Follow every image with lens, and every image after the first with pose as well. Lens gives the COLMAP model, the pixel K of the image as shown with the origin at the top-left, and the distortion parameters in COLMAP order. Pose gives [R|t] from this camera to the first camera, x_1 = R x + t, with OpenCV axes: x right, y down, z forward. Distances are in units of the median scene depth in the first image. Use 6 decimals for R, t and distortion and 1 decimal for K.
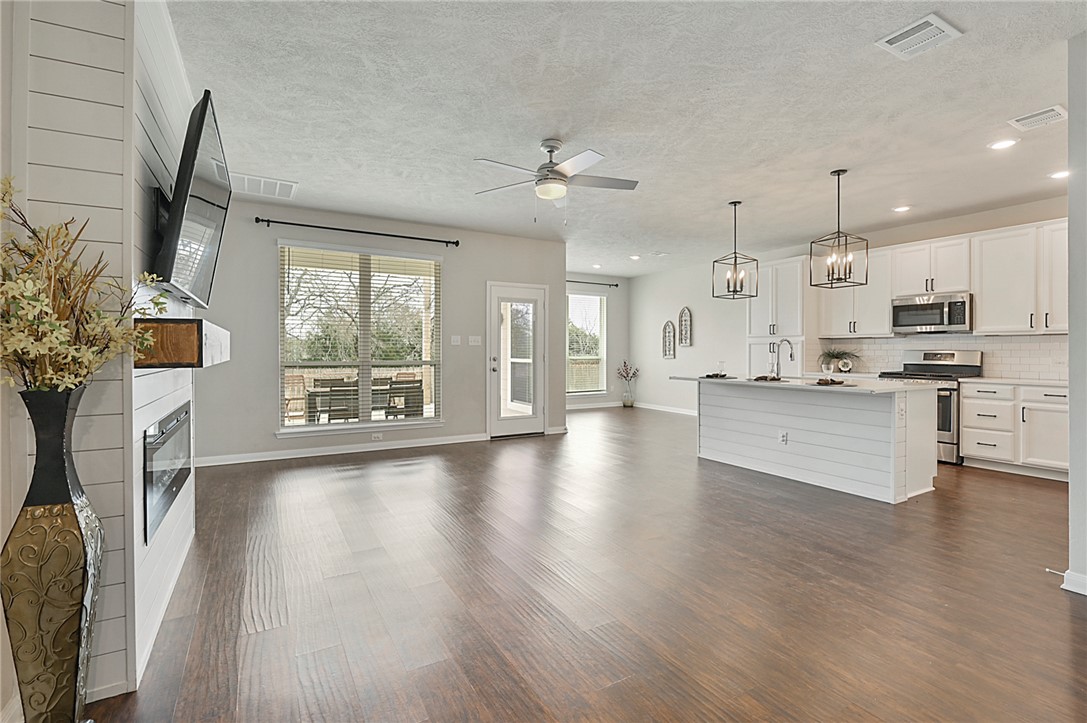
lens RADIAL K [[489.9, 0, 543.5], [0, 489.9, 361.5], [0, 0, 1]] dist [-0.000160, -0.000399]
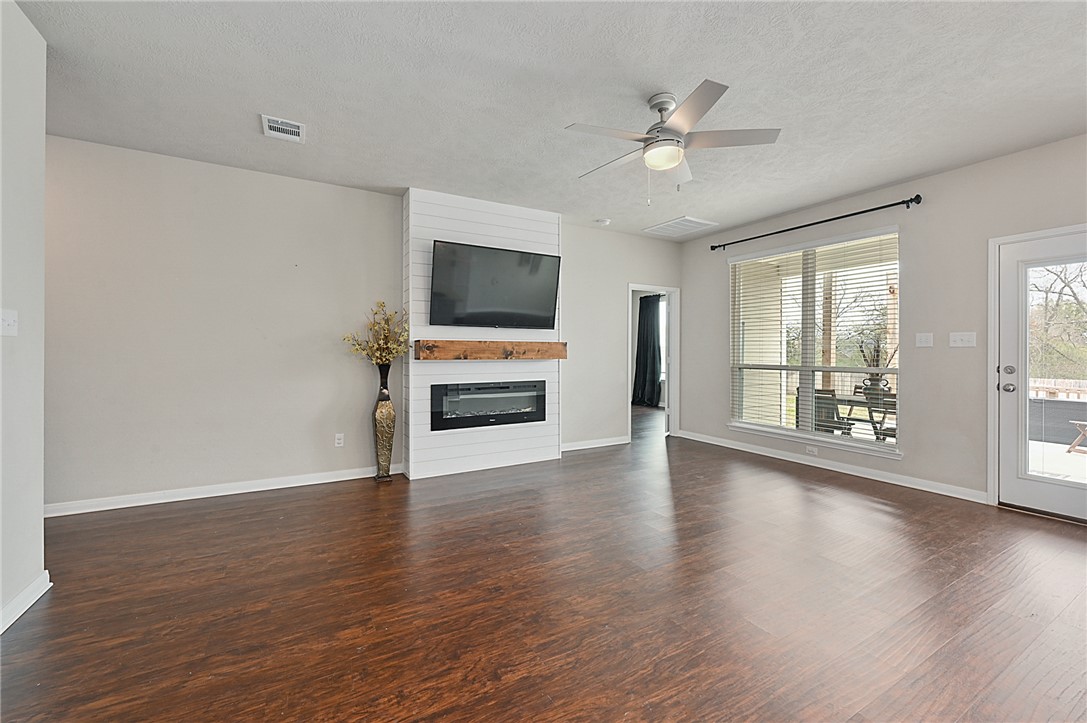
lens RADIAL K [[455.2, 0, 549.6], [0, 455.2, 351.6], [0, 0, 1]] dist [0.001482, 0.000420]
pose [[0.001795, -0.002656, -0.999995, 0.491297], [-0.029195, 0.999570, -0.002707, -0.010289], [0.999572, 0.029200, 0.001717, 0.516351]]
